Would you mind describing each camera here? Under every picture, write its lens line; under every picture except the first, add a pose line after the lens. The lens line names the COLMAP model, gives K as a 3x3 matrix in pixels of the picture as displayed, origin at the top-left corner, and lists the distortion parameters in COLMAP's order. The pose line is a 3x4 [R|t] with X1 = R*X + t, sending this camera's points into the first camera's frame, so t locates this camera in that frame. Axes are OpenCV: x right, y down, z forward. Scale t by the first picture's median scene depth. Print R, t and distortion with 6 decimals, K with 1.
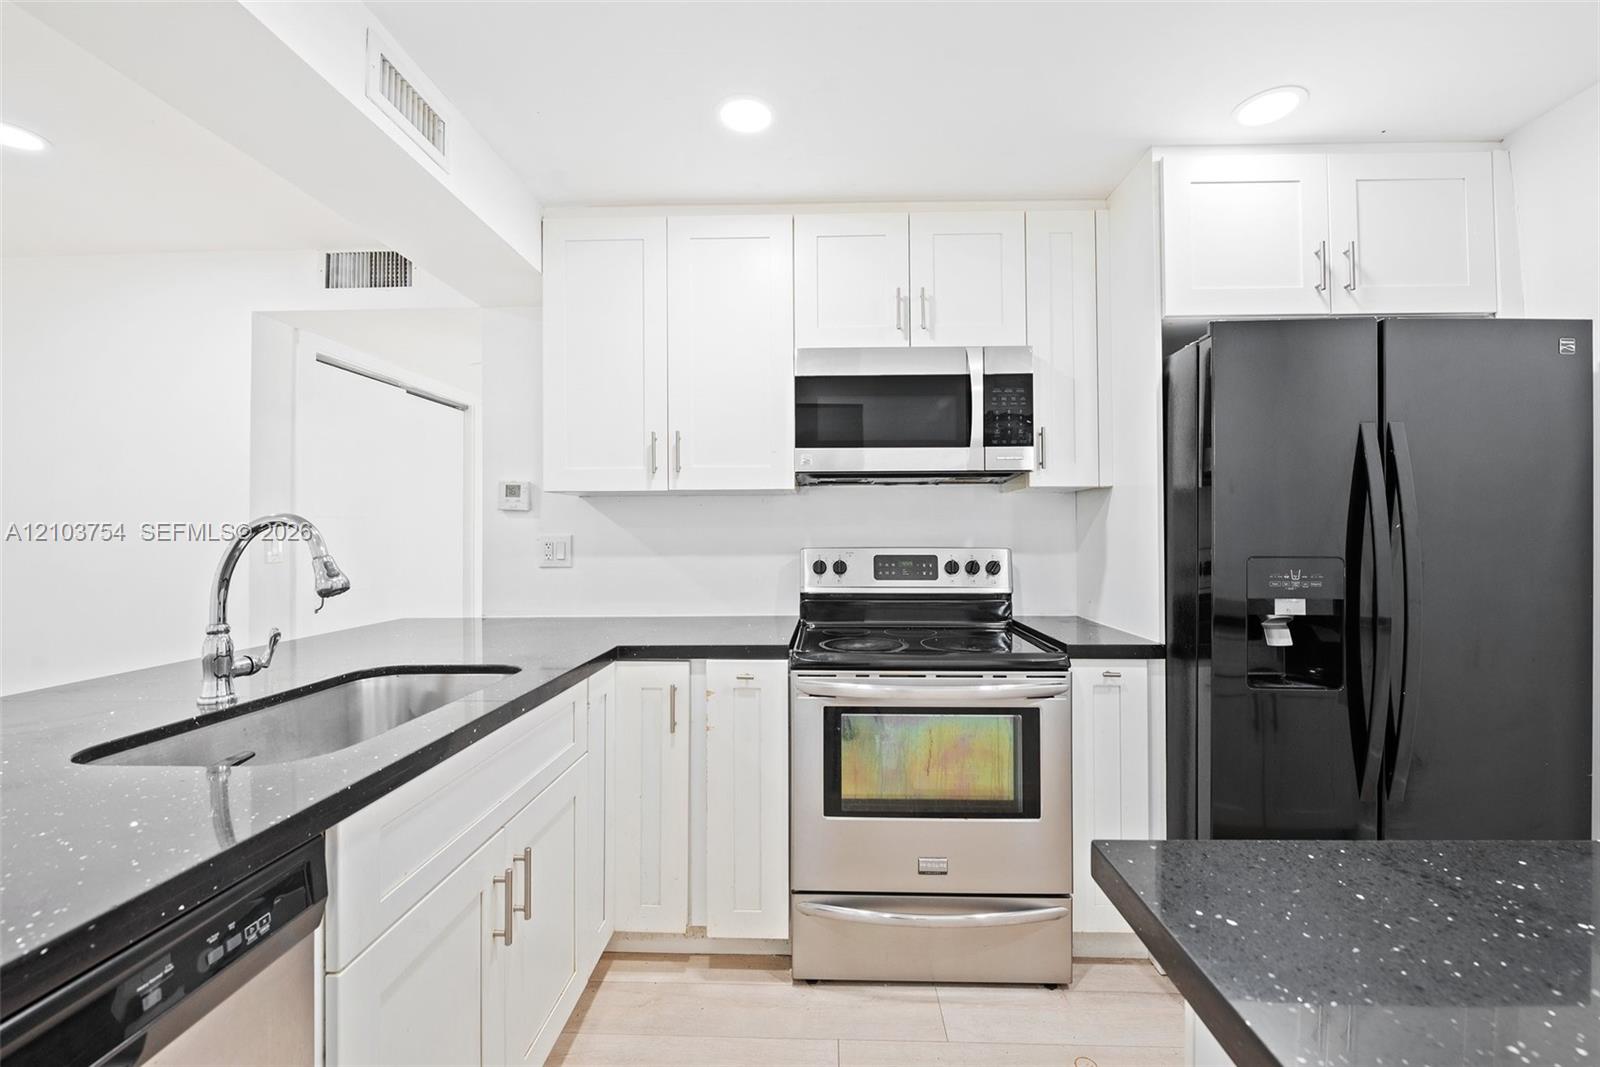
lens RADIAL K [[654.9, 0, 808.3], [0, 654.9, 526.1], [0, 0, 1]] dist [-0.000242, -0.000124]
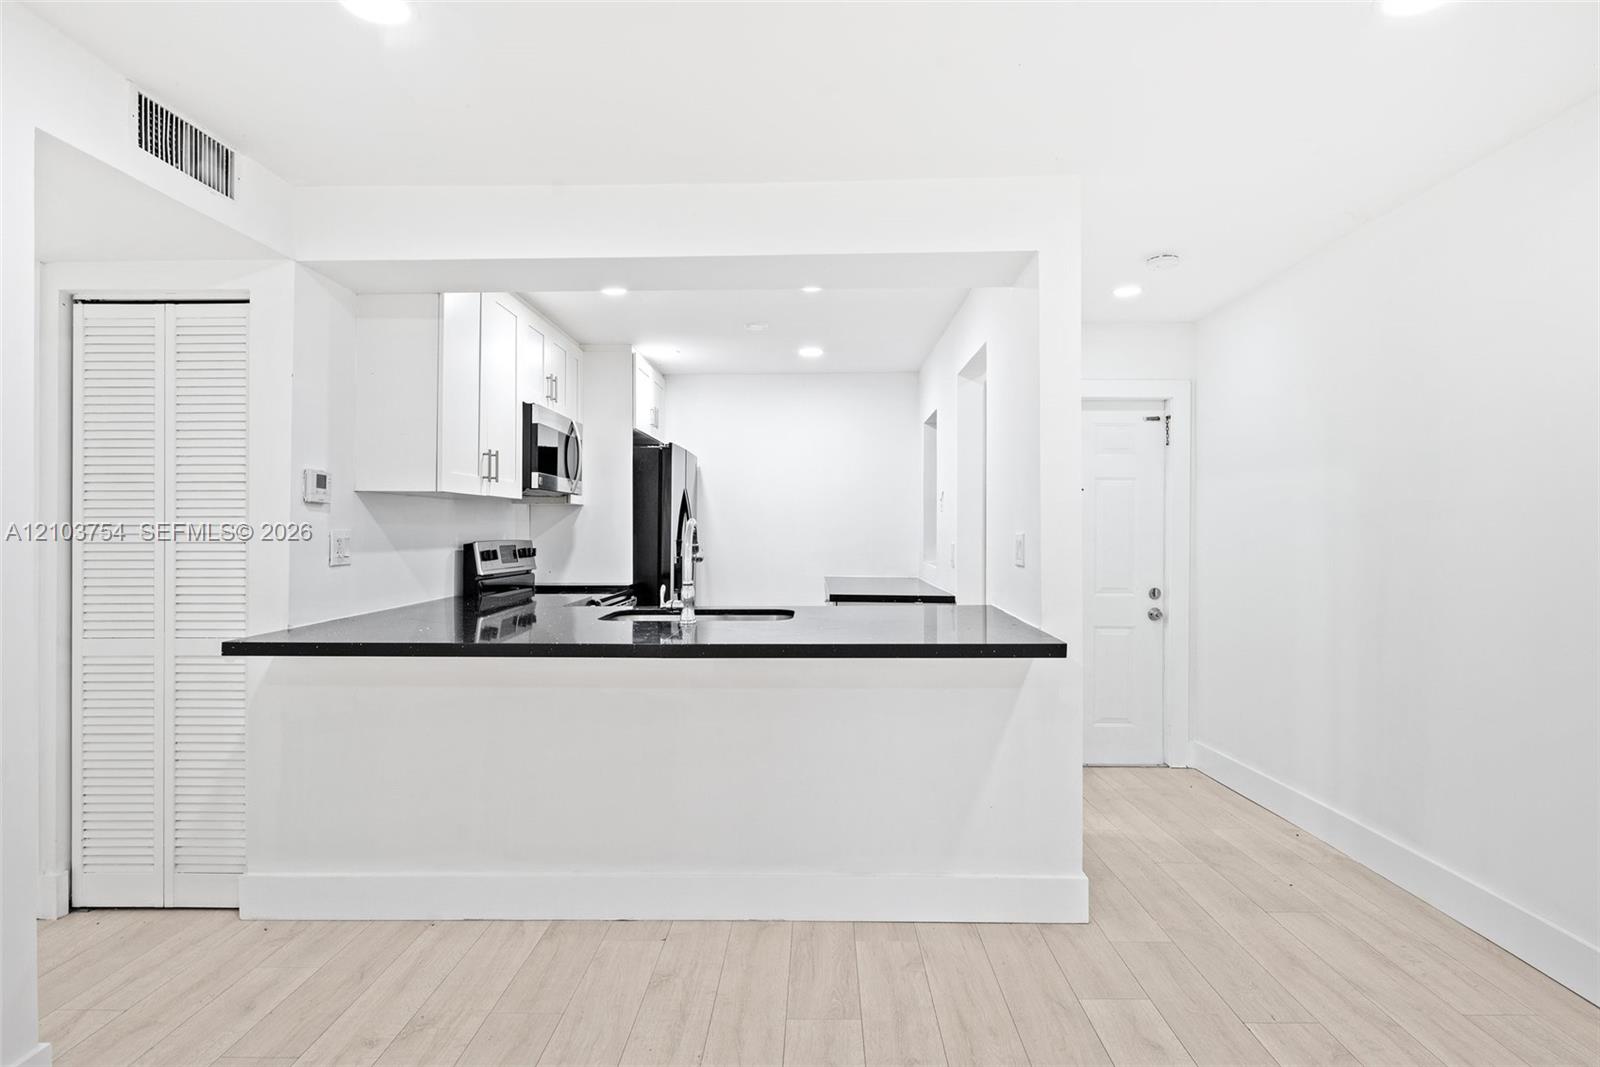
lens RADIAL K [[821.4, 0, 800.0], [0, 821.4, 533.5], [0, 0, 1]] dist [-0.004747, -0.000506]
pose [[-0.017577, -0.003561, 0.999839, -1.574483], [-0.015314, 0.999877, 0.003292, 0.003241], [-0.999728, -0.015253, -0.017629, 0.366838]]
